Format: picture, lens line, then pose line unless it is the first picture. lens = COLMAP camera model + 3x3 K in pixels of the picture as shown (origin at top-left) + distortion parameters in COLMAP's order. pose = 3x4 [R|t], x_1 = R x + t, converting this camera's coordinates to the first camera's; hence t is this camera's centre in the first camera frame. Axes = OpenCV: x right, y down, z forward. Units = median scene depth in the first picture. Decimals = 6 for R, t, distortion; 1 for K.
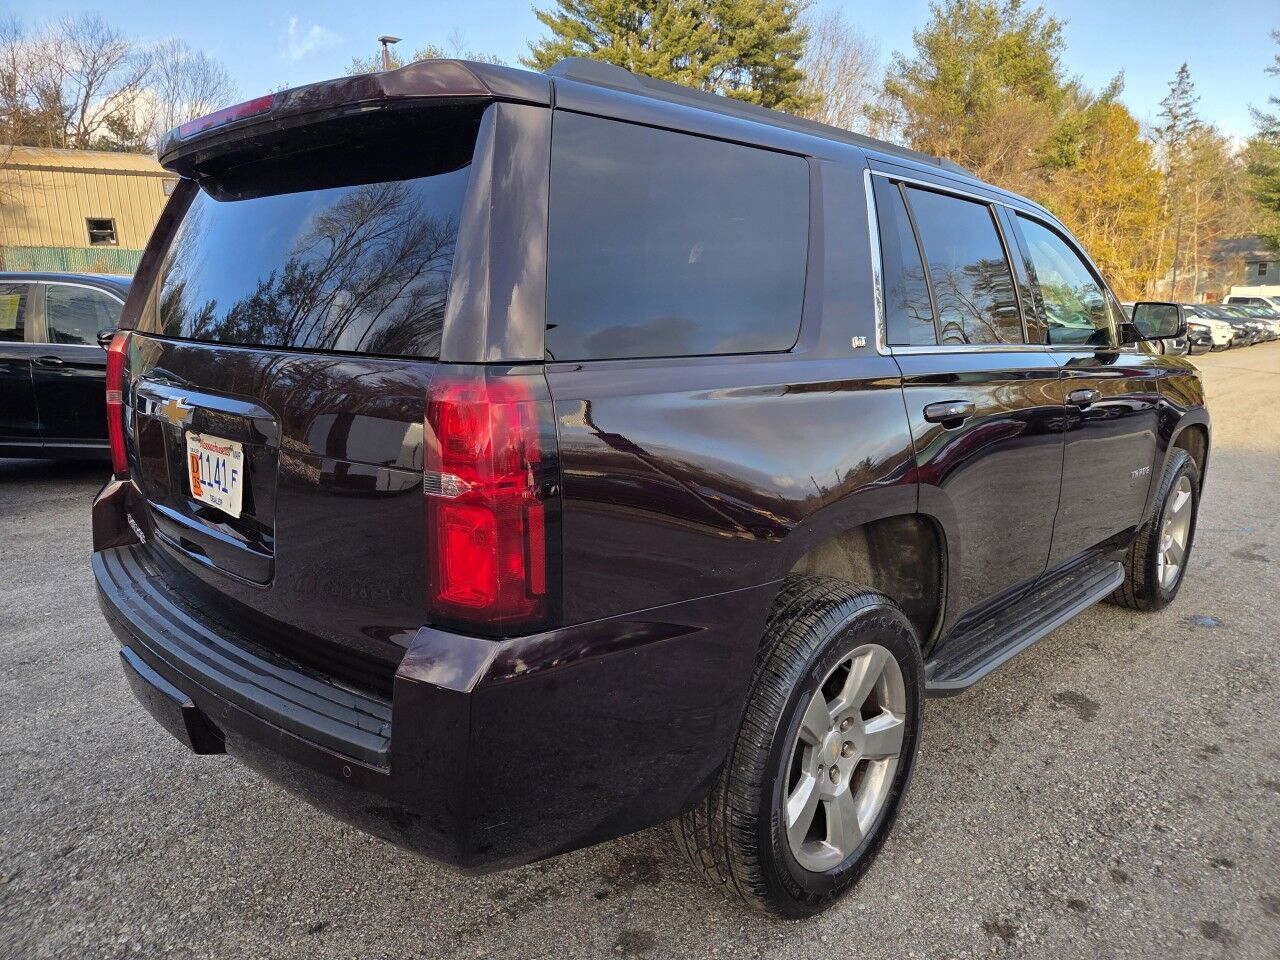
lens RADIAL K [[859.0, 0, 647.6], [0, 859.0, 477.2], [0, 0, 1]] dist [0.051628, -0.038481]
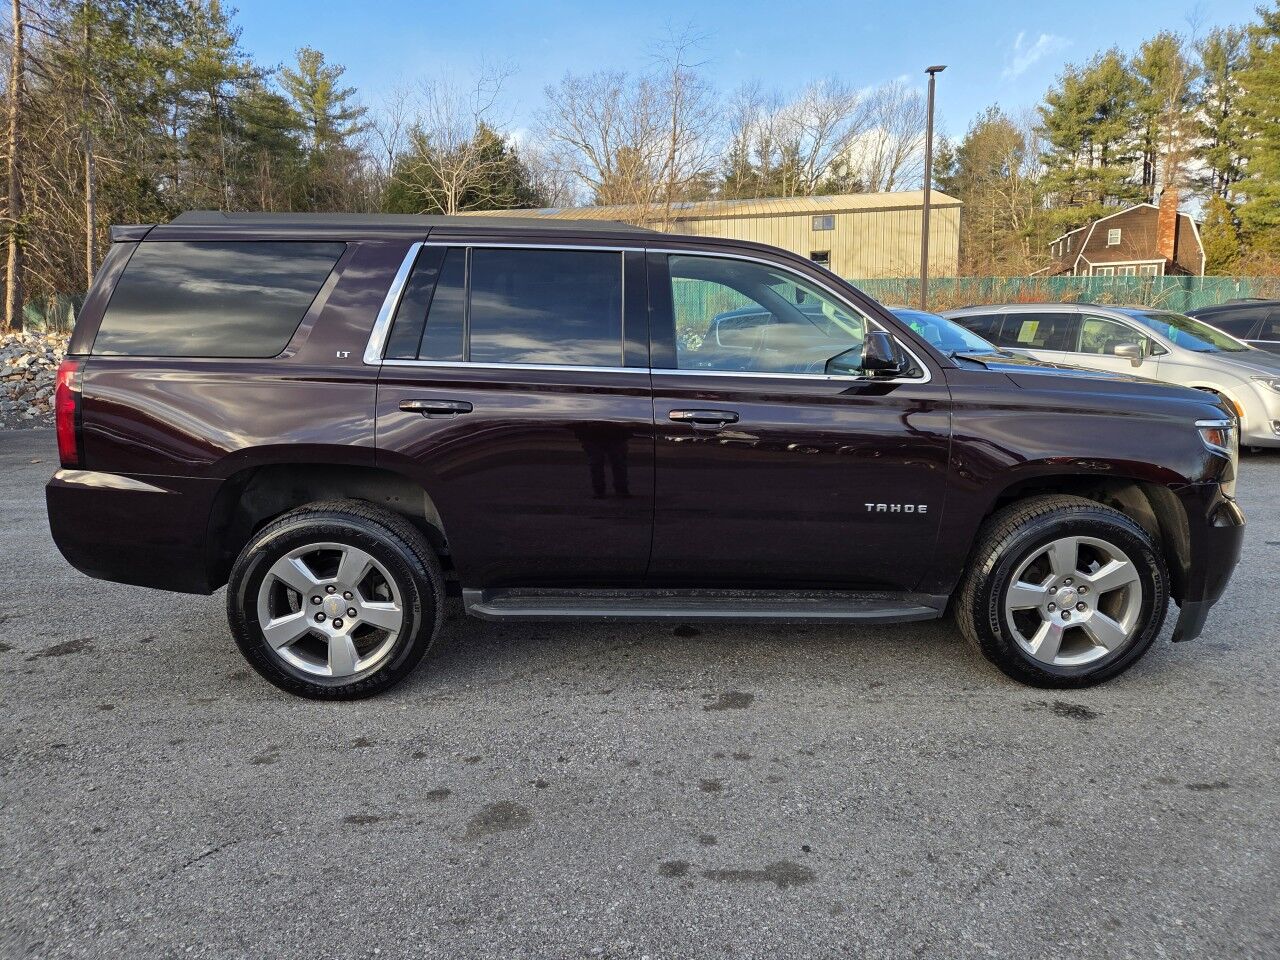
lens RADIAL K [[859.0, 0, 639.0], [0, 859.0, 490.6], [0, 0, 1]] dist [0.051628, -0.038481]
pose [[0.717394, 0.129954, -0.684440, 0.068085], [-0.131508, 0.990046, 0.050139, -0.002328], [0.684143, 0.054040, 0.727343, 0.007899]]
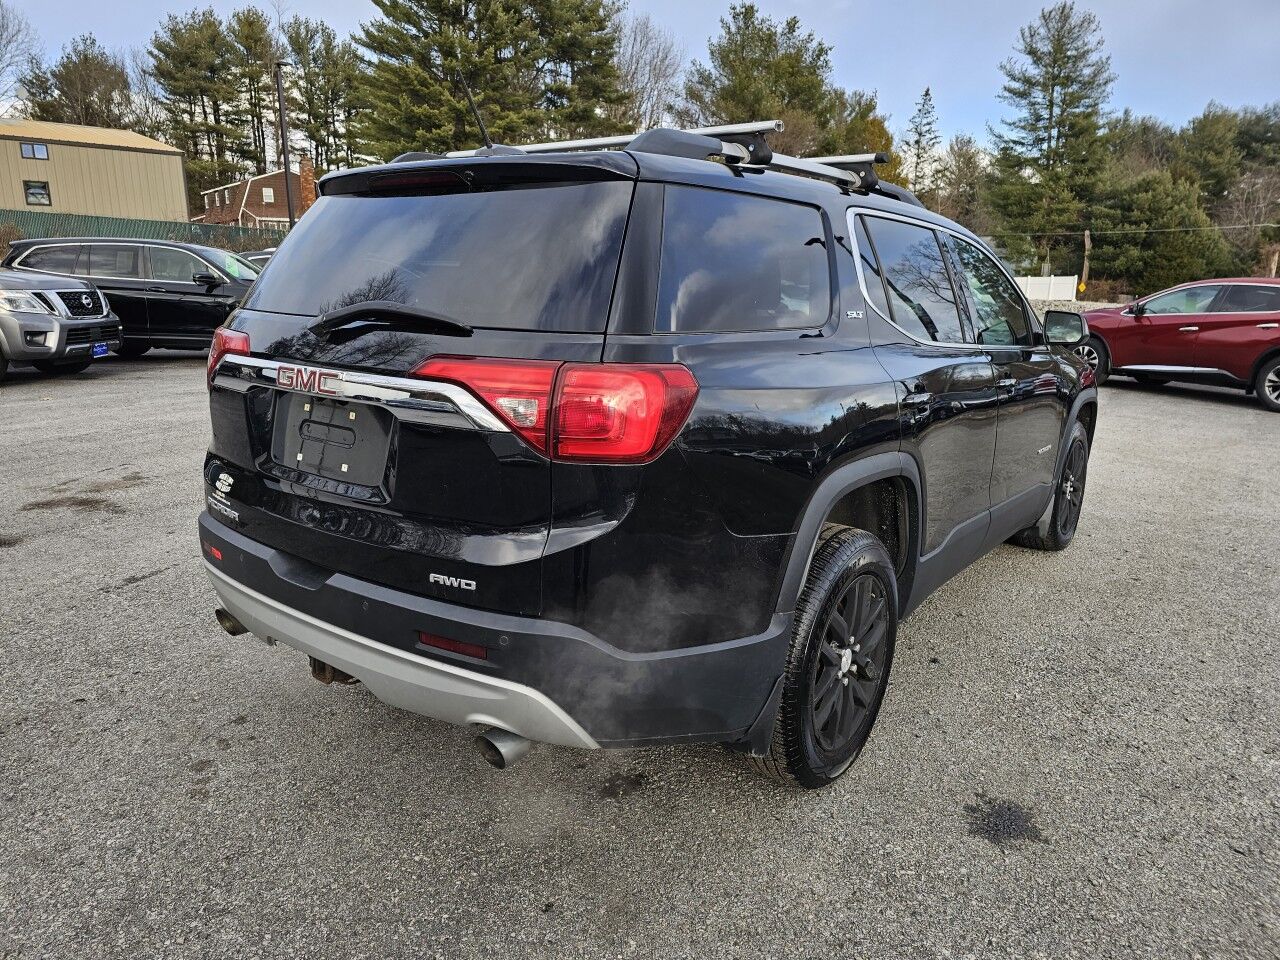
lens RADIAL K [[859.0, 0, 637.6], [0, 859.0, 477.5], [0, 0, 1]] dist [0.051628, -0.038481]
pose [[0.983069, -0.010794, 0.182918, -0.003535], [0.005517, 0.999555, 0.029332, 0.024988], [-0.183153, -0.027826, 0.982691, -0.119562]]
